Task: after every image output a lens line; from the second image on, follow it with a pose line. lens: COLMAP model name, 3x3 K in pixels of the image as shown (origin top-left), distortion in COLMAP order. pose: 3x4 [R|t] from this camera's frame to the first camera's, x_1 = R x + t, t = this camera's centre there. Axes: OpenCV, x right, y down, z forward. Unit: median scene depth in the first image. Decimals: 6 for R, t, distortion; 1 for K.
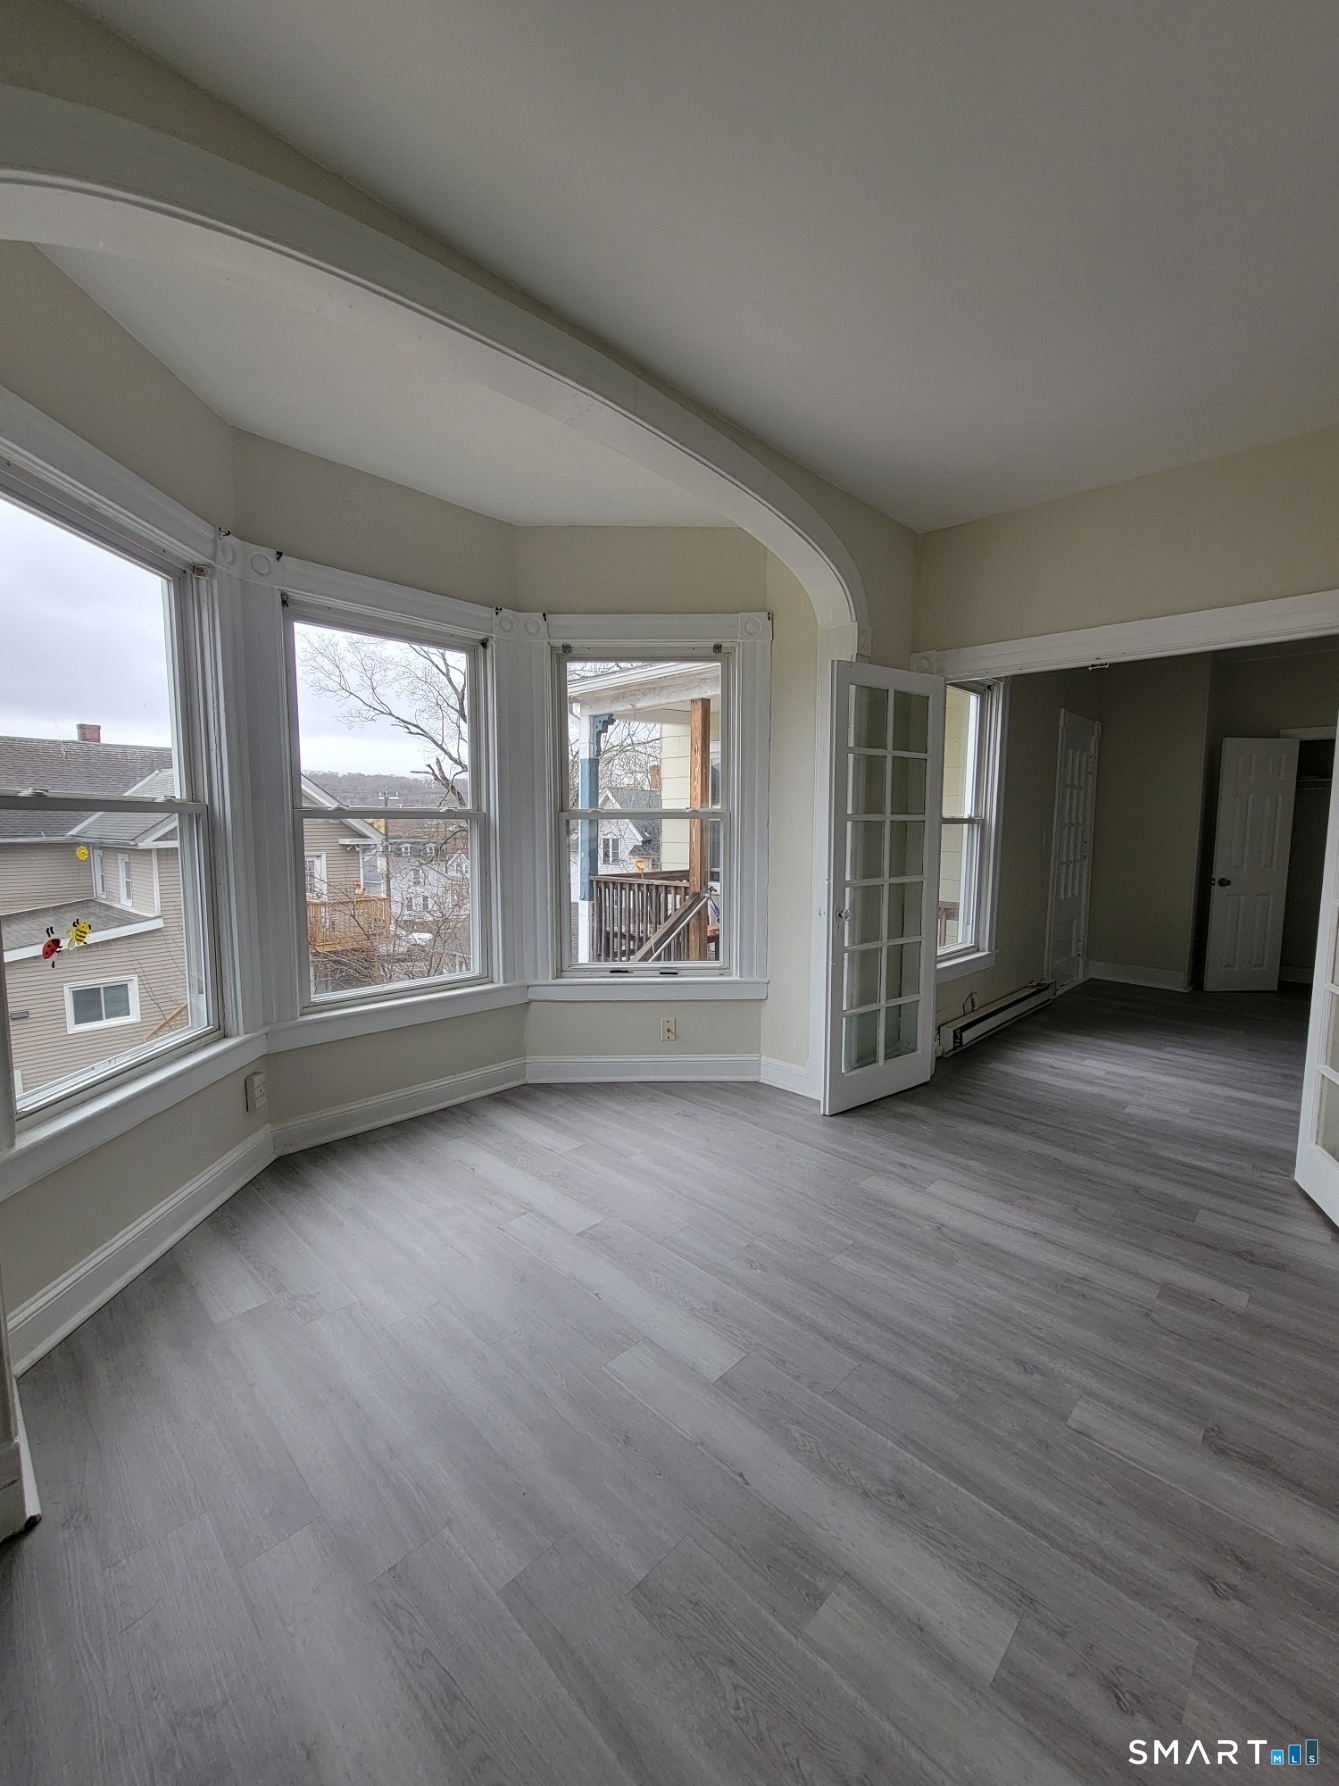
lens RADIAL K [[729.1, 0, 669.5], [0, 729.1, 893.0], [0, 0, 1]] dist [-0.003104, -0.000376]
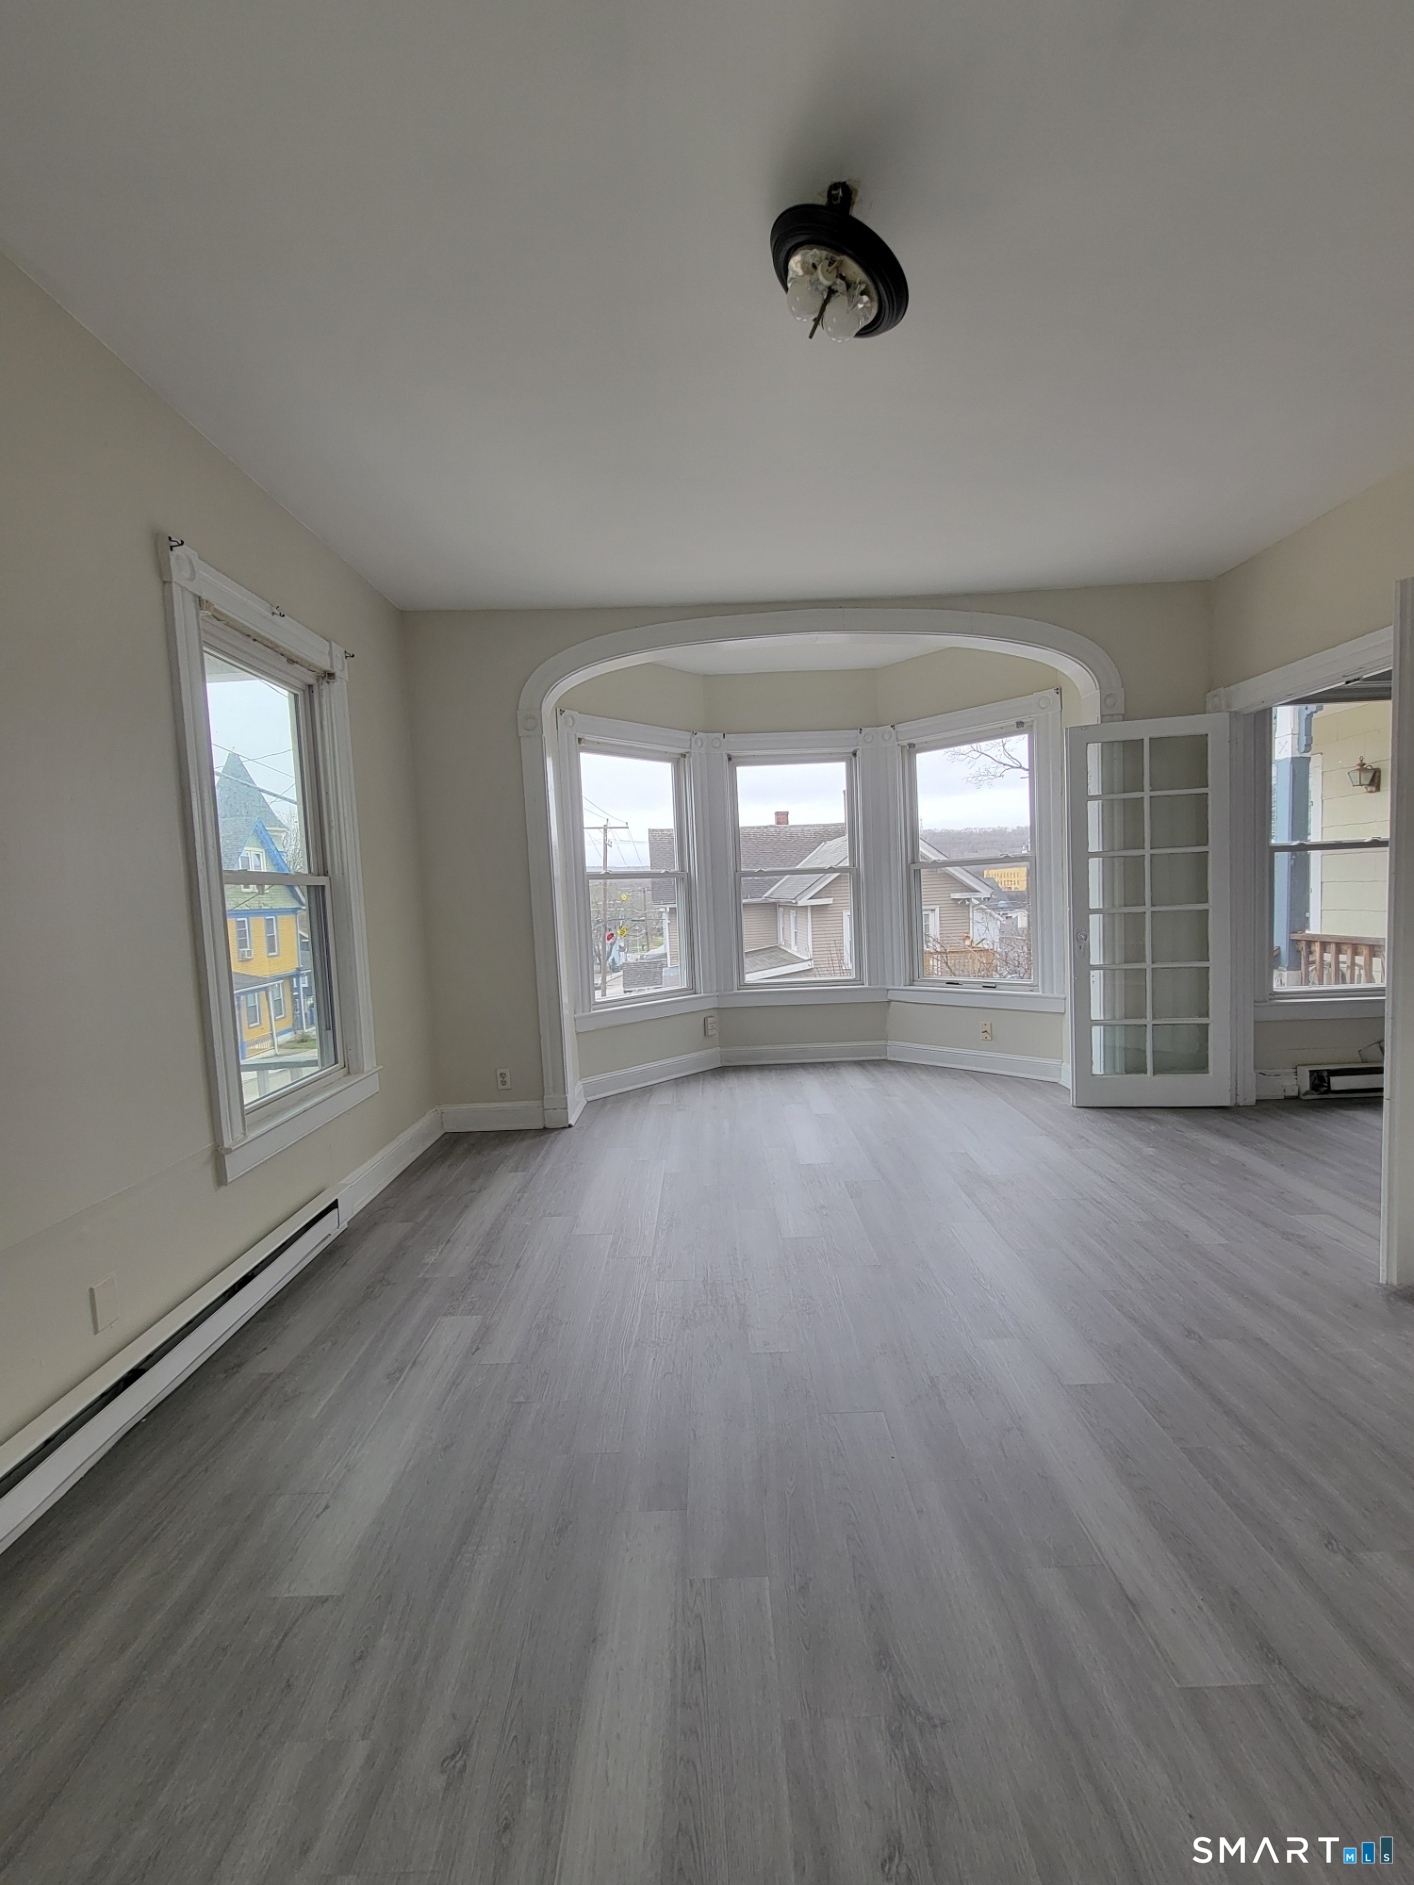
lens RADIAL K [[773.3, 0, 707.0], [0, 773.3, 942.5], [0, 0, 1]] dist [-0.002268, 0.001358]
pose [[0.693508, 0.013314, -0.720326, 0.638133], [-0.021948, 0.999756, -0.002652, 0.049367], [0.720114, 0.017649, 0.693631, -0.283592]]
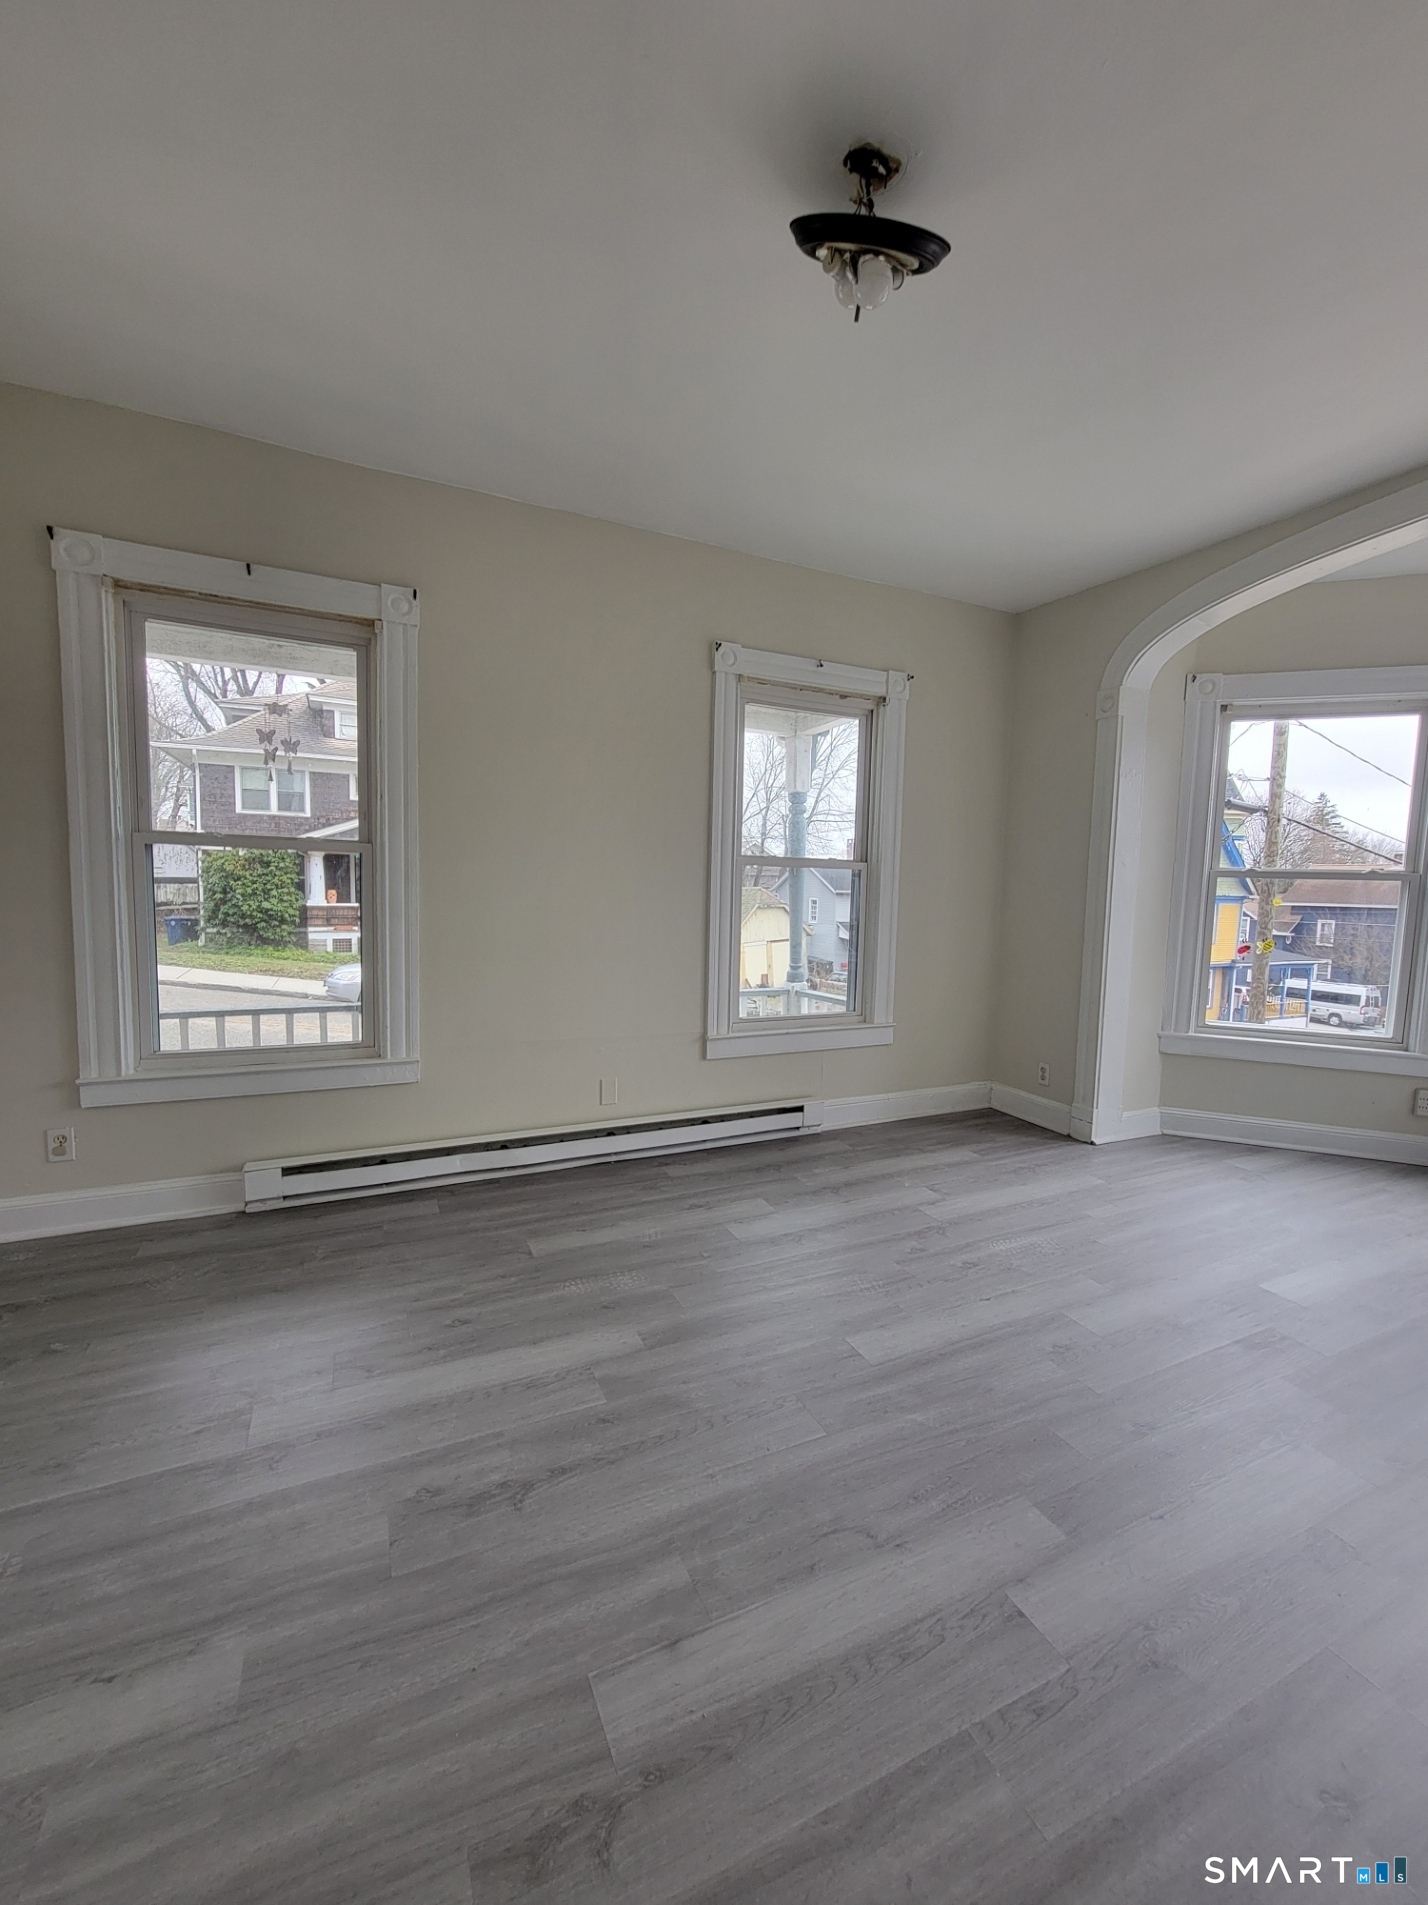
lens RADIAL K [[768.0, 0, 714.0], [0, 768.0, 952.5], [0, 0, 1]] dist [-0.000773, -0.000126]
pose [[-0.351682, 0.070012, -0.933498, 0.816697], [-0.115331, 0.986362, 0.117426, 0.002642], [0.928988, 0.148958, -0.338811, 0.211639]]
